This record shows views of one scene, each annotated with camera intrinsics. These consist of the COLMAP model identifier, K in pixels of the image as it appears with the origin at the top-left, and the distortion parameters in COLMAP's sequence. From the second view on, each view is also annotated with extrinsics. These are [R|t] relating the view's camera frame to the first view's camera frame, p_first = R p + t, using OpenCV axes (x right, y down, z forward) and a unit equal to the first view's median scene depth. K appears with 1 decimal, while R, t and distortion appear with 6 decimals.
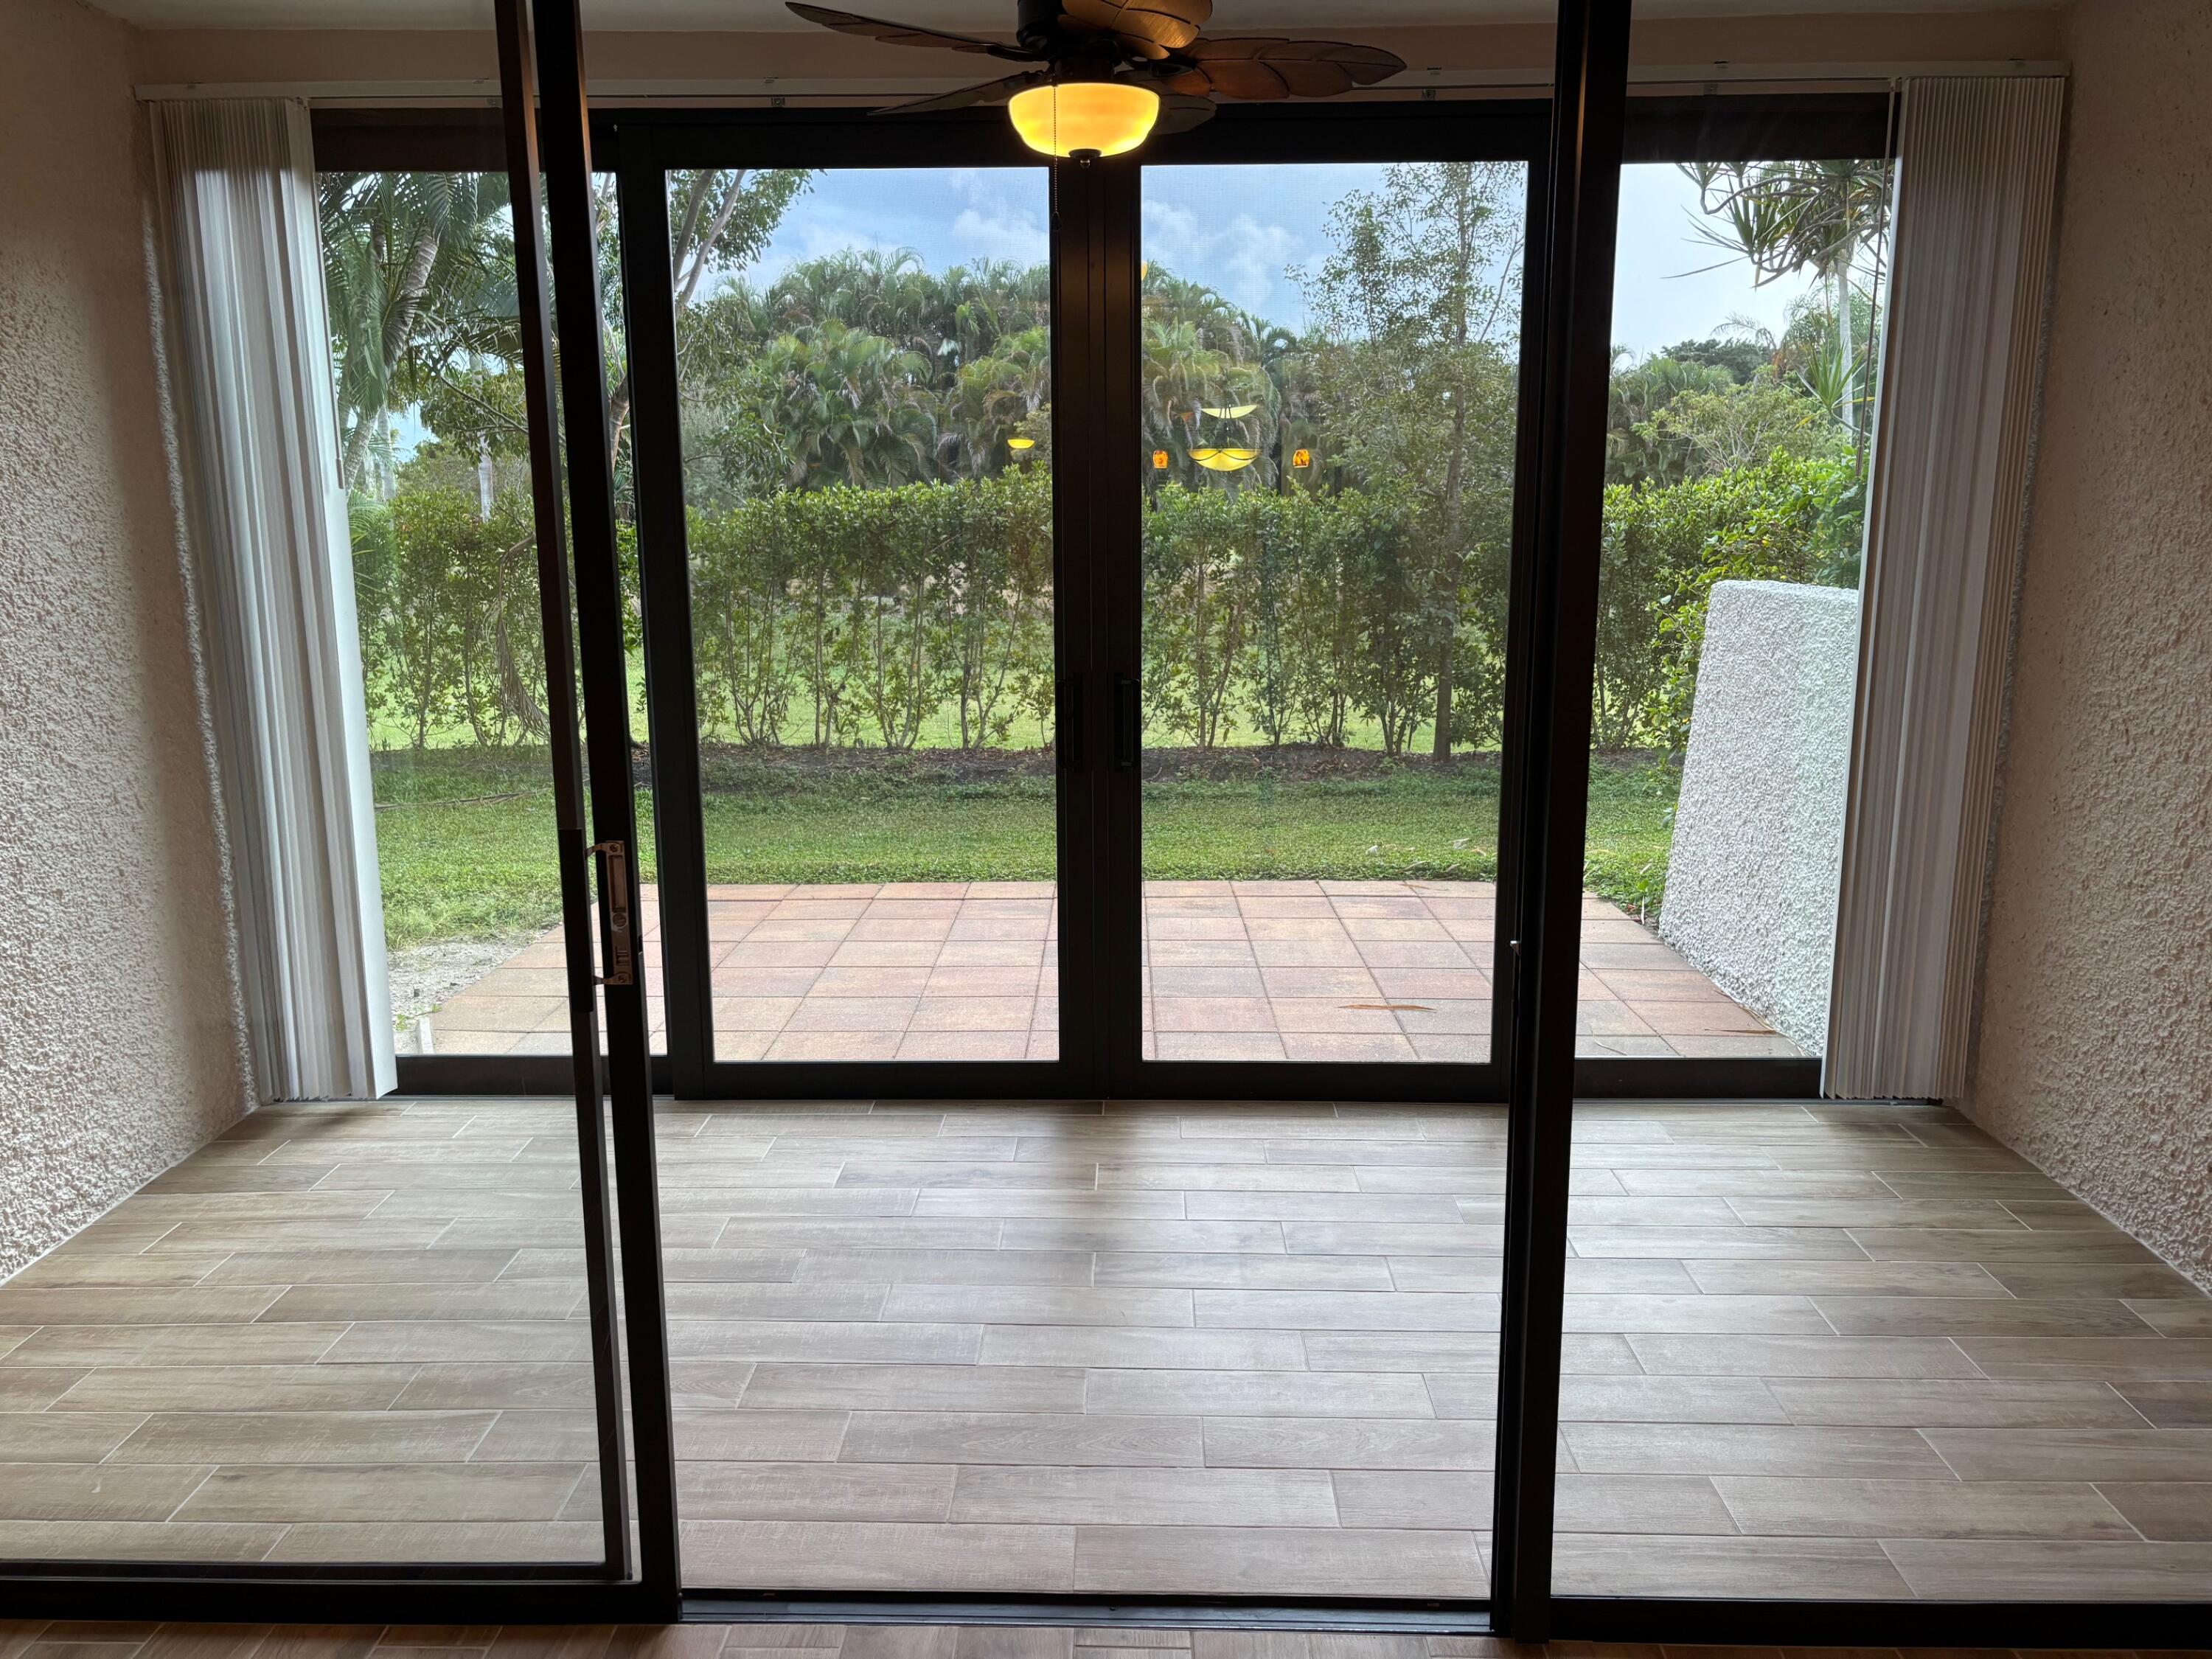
lens RADIAL K [[1680.0, 0, 1097.5], [0, 1680.0, 846.3], [0, 0, 1]] dist [0.091302, -0.104522]
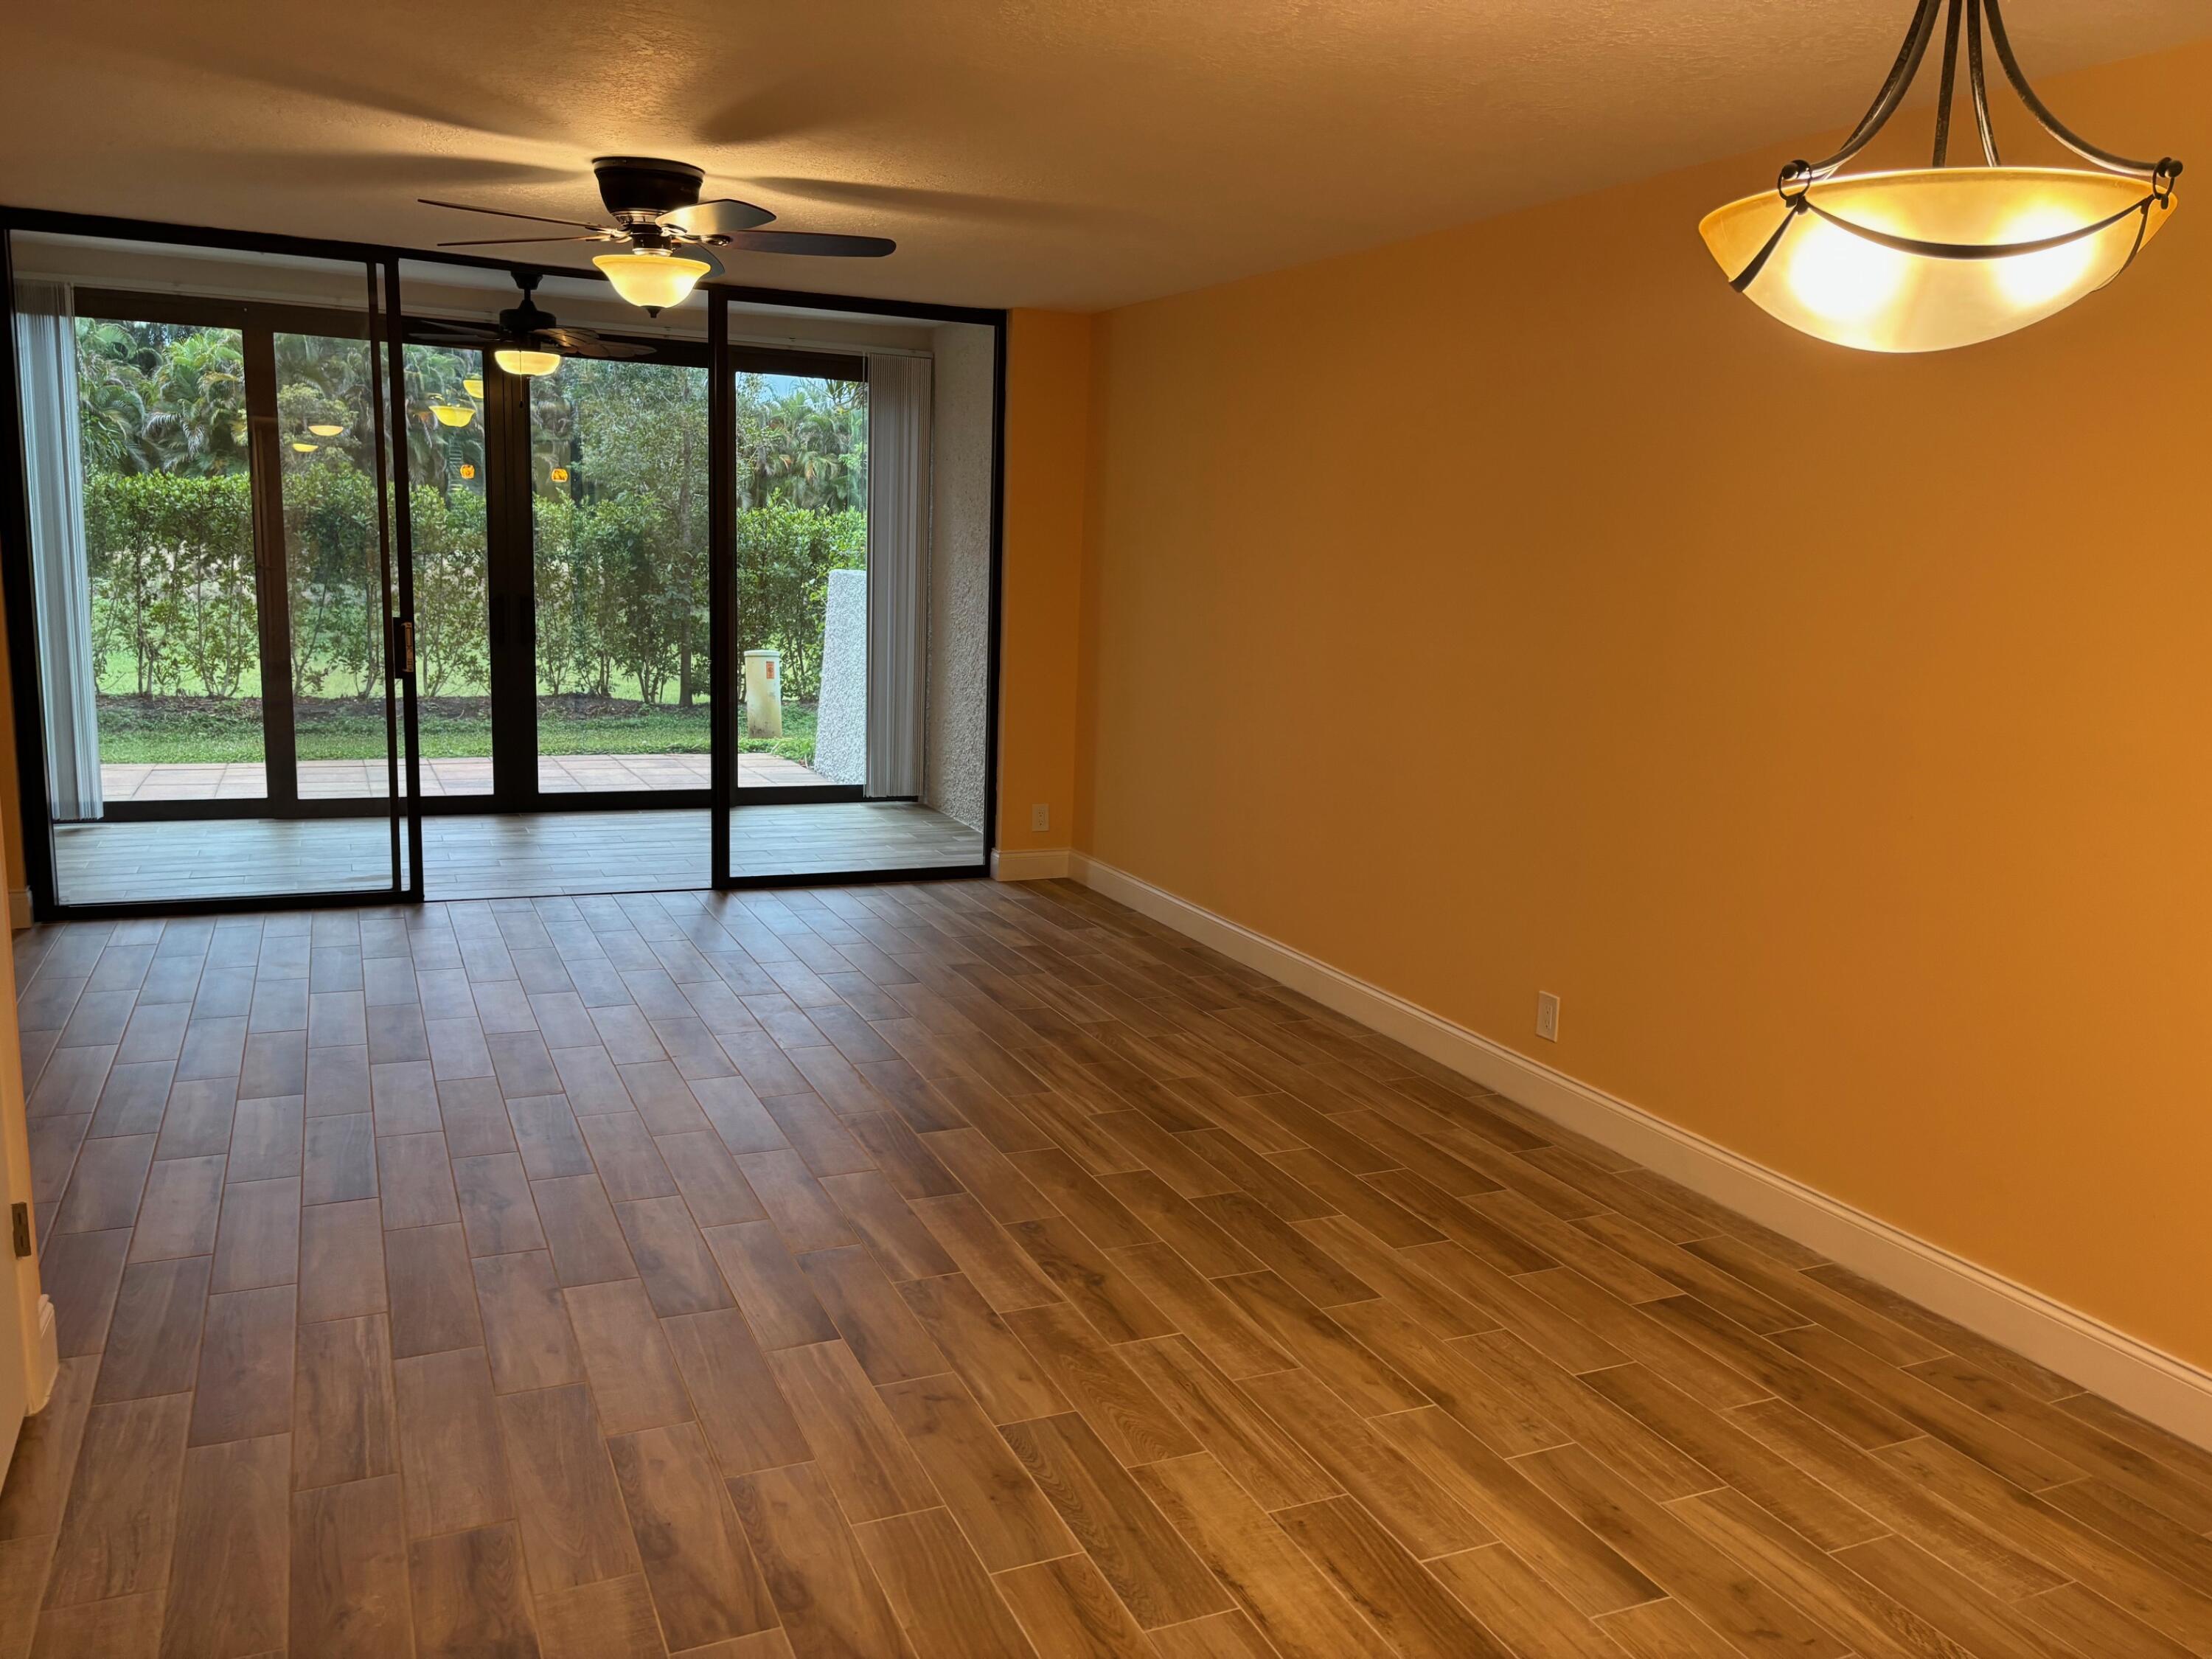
lens RADIAL K [[1680.0, 0, 1097.5], [0, 1680.0, 846.3], [0, 0, 1]] dist [0.091302, -0.104522]
pose [[0.905032, -0.037947, 0.423648, -0.073304], [0.039672, 0.999201, 0.004748, 0.066523], [-0.423490, 0.012510, 0.905815, -0.353984]]
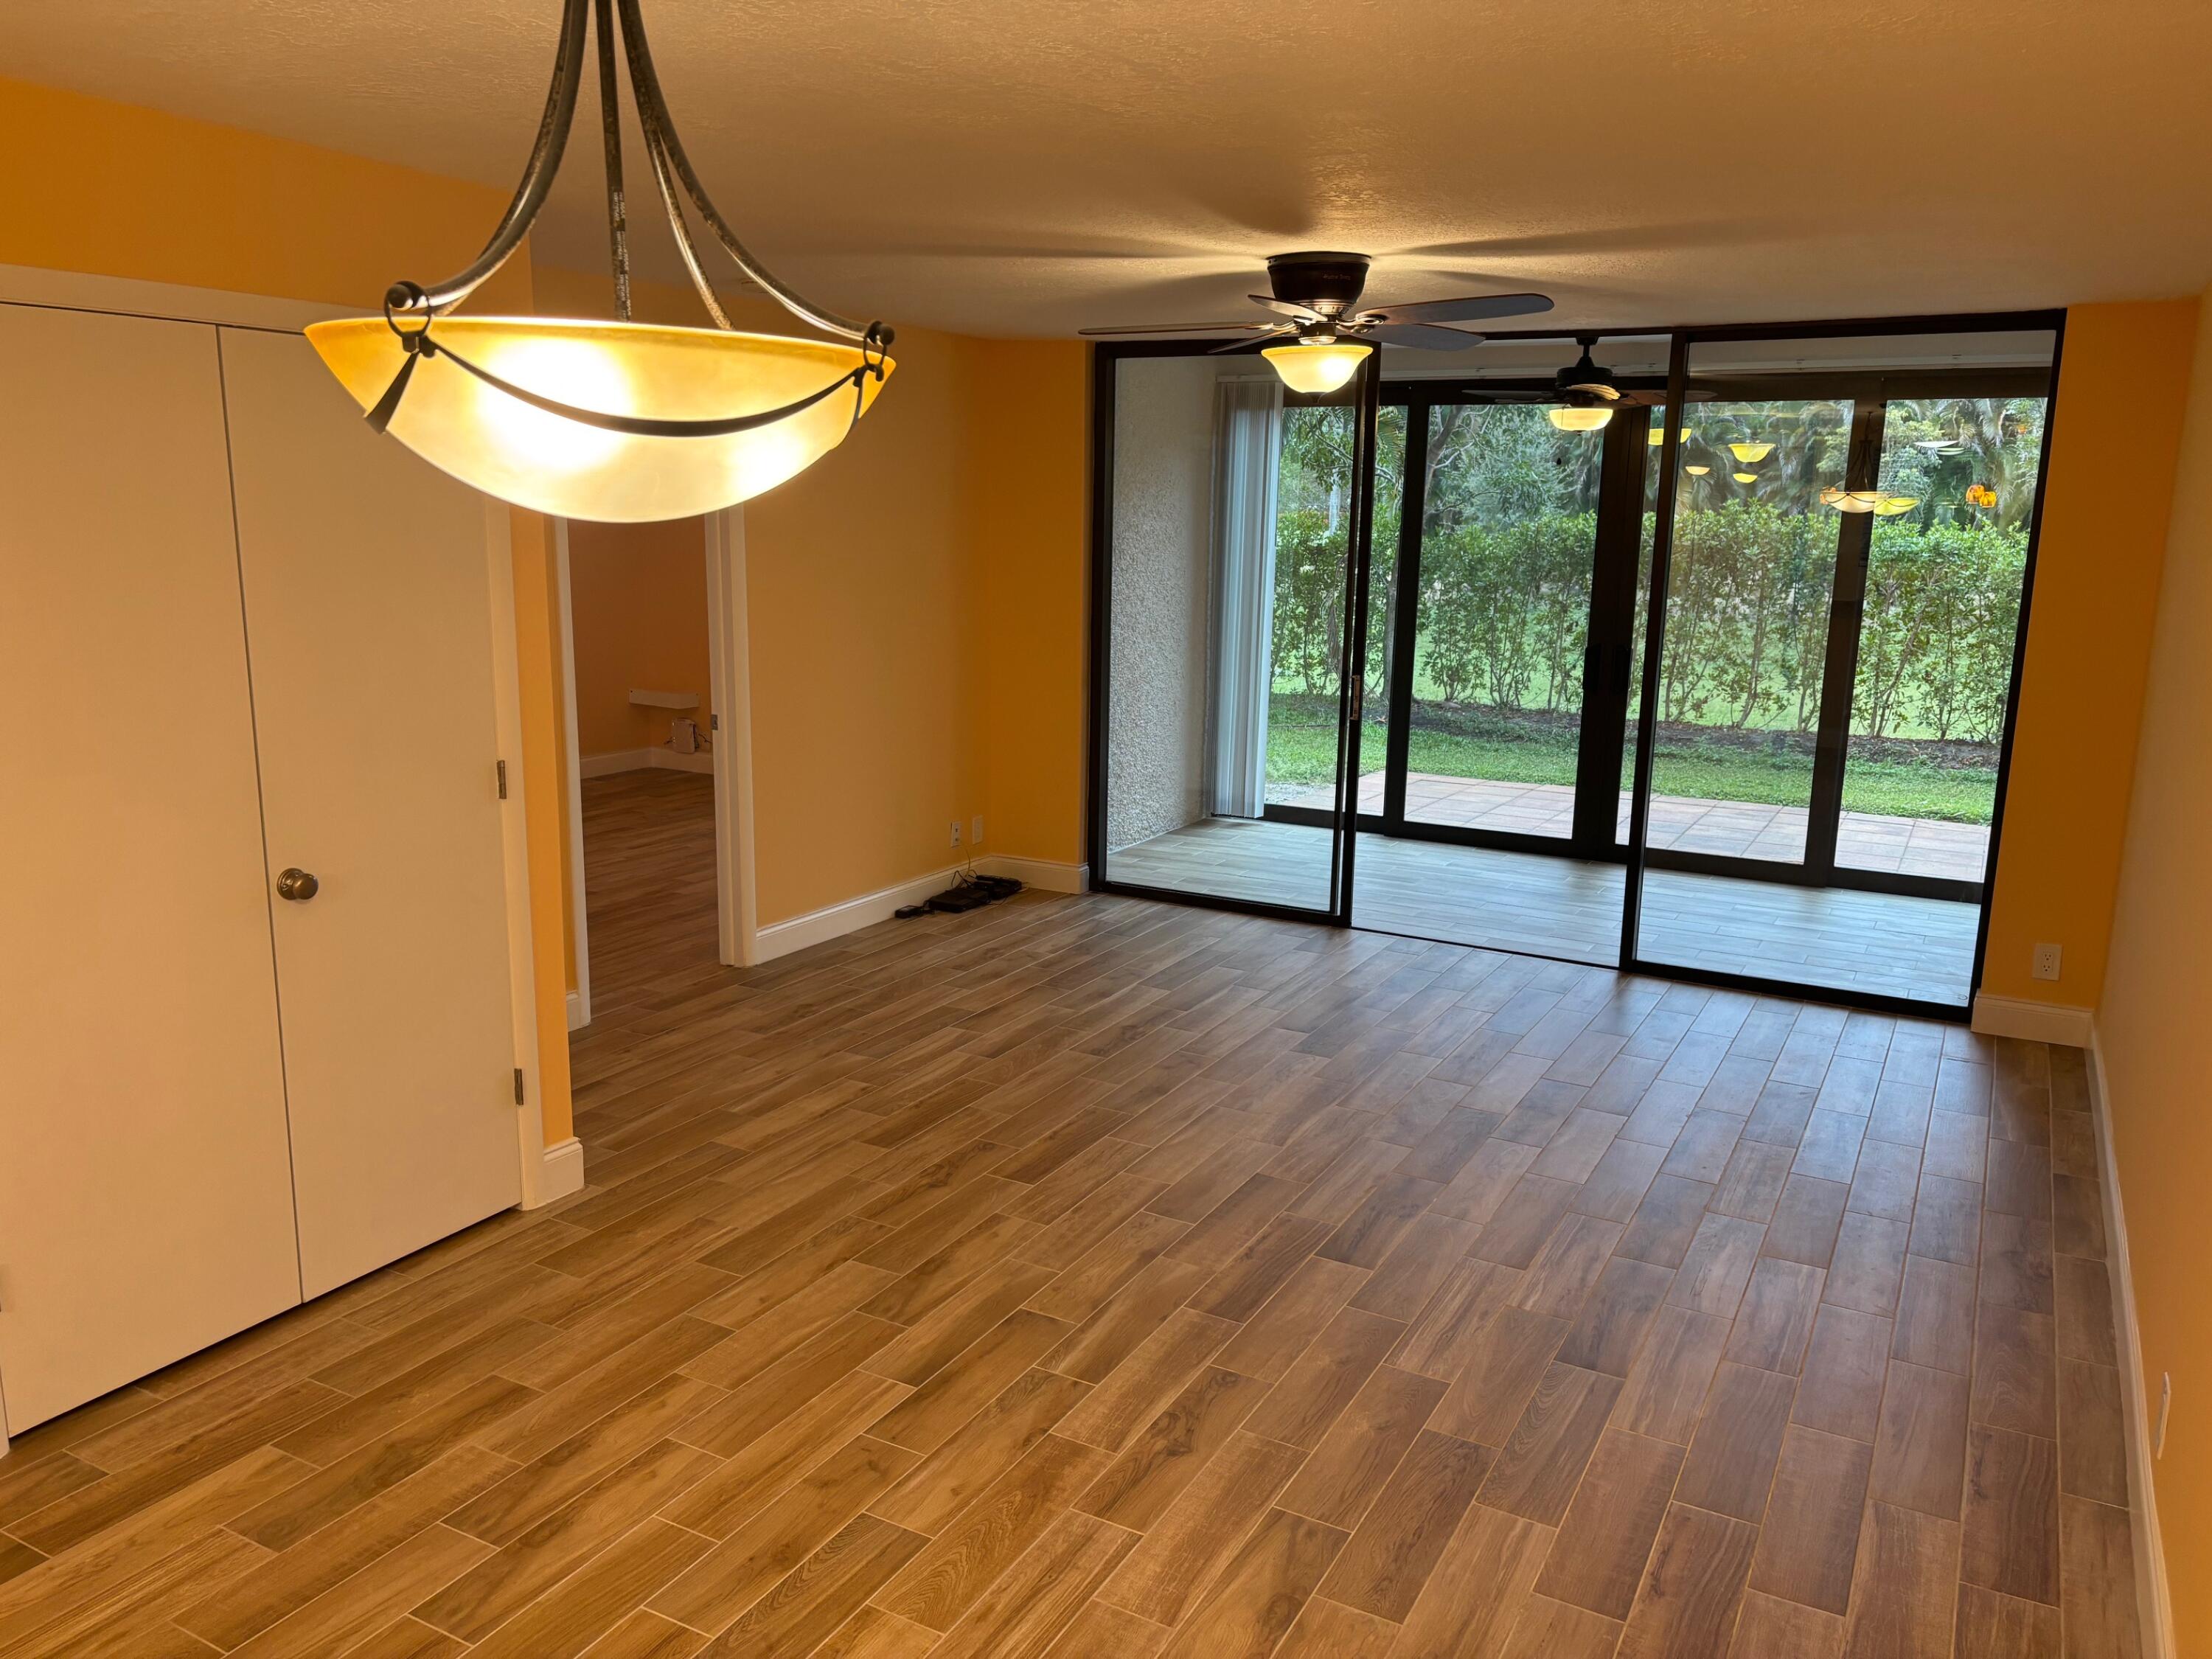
lens RADIAL K [[1677.7, 0, 1063.5], [0, 1677.7, 838.3], [0, 0, 1]] dist [0.033063, -0.006396]
pose [[0.879761, 0.114208, -0.461495, 0.118605], [-0.113286, 0.993115, 0.029808, 0.043532], [0.461722, 0.026057, 0.886642, -0.338148]]
